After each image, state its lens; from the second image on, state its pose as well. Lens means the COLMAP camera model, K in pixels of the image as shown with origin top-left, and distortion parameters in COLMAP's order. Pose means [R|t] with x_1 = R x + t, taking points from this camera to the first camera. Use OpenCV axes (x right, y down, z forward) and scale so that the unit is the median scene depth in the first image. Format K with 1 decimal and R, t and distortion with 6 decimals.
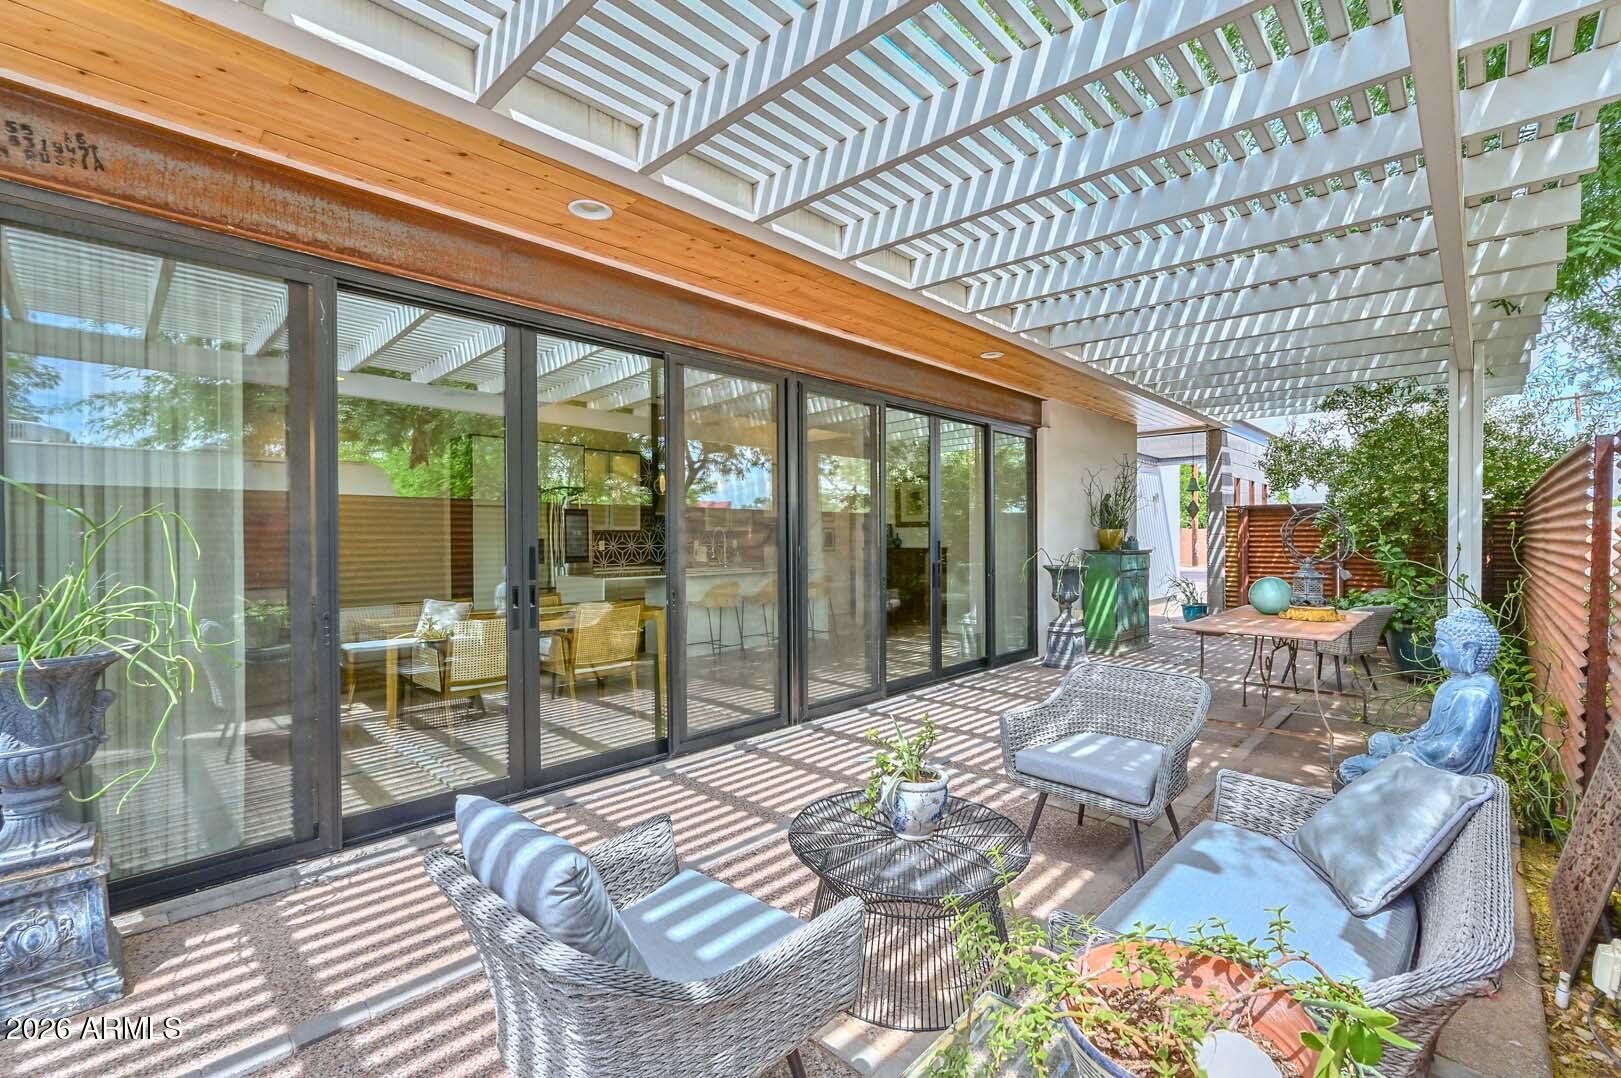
lens RADIAL K [[694.6, 0, 797.2], [0, 694.6, 539.5], [0, 0, 1]] dist [-0.002659, -0.000141]
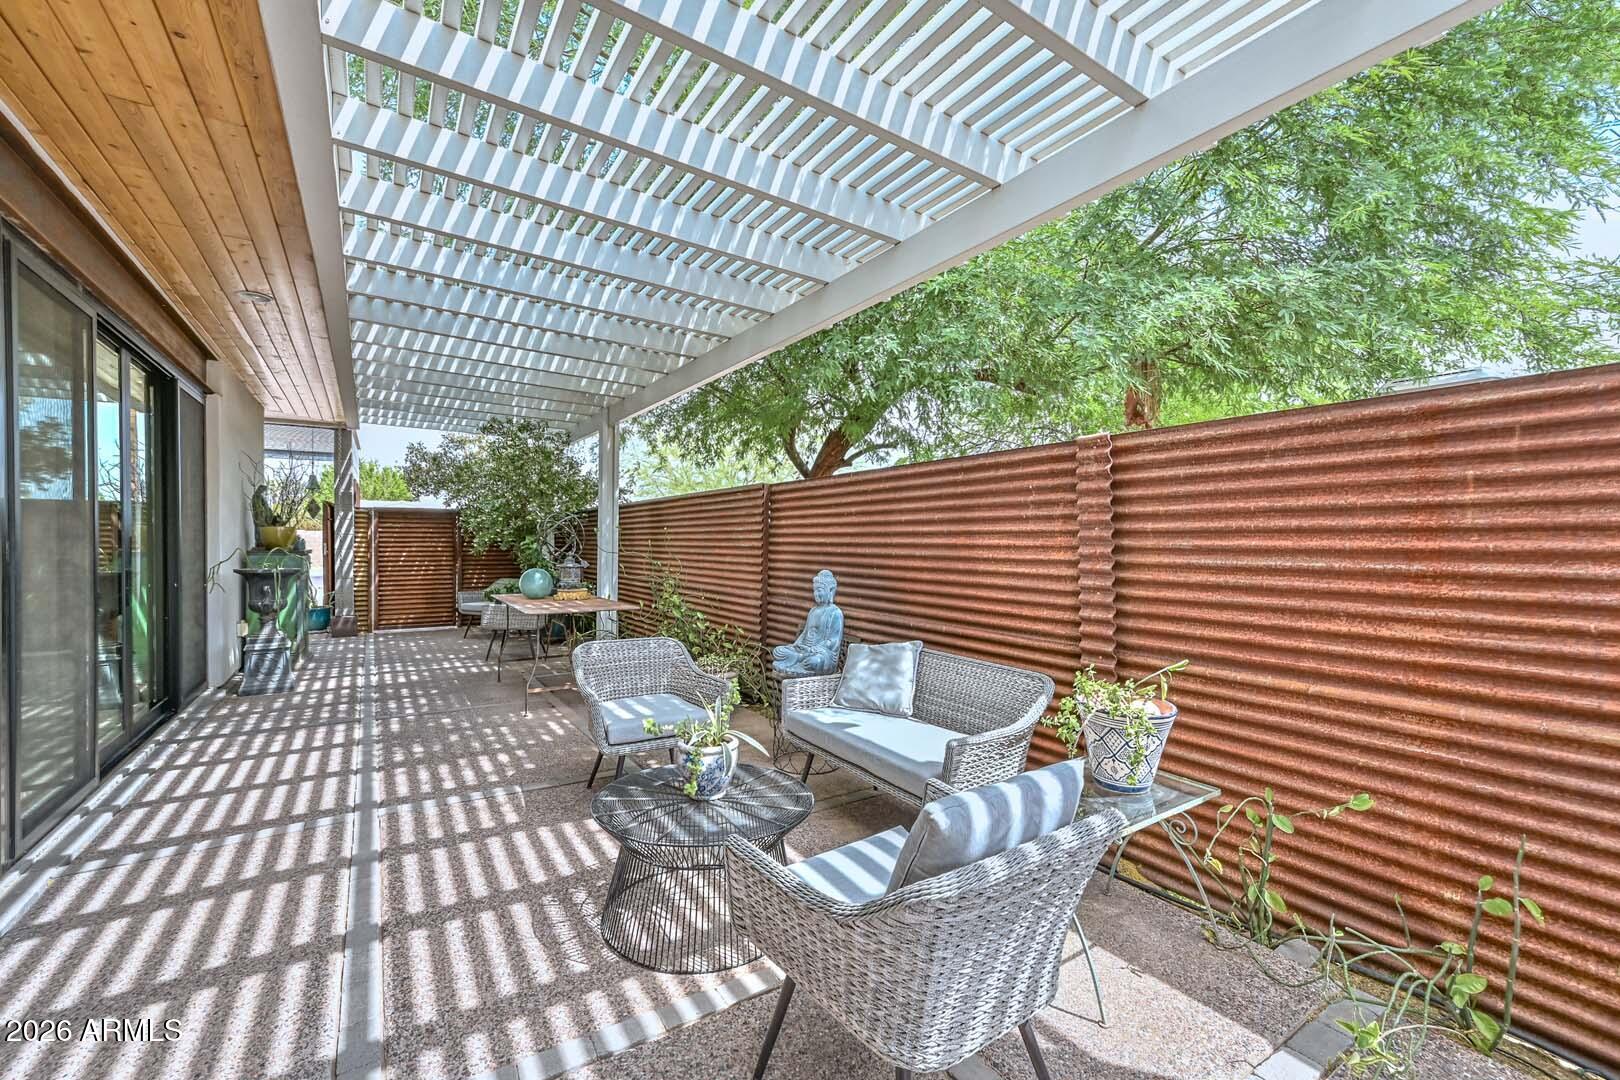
lens RADIAL K [[694.1, 0, 796.0], [0, 694.1, 545.1], [0, 0, 1]] dist [-0.002659, -0.000141]
pose [[0.195104, -0.000108, 0.980782, -0.430460], [-0.000870, 1.000000, 0.000284, 0.012258], [-0.980782, -0.000909, 0.195104, 0.311997]]
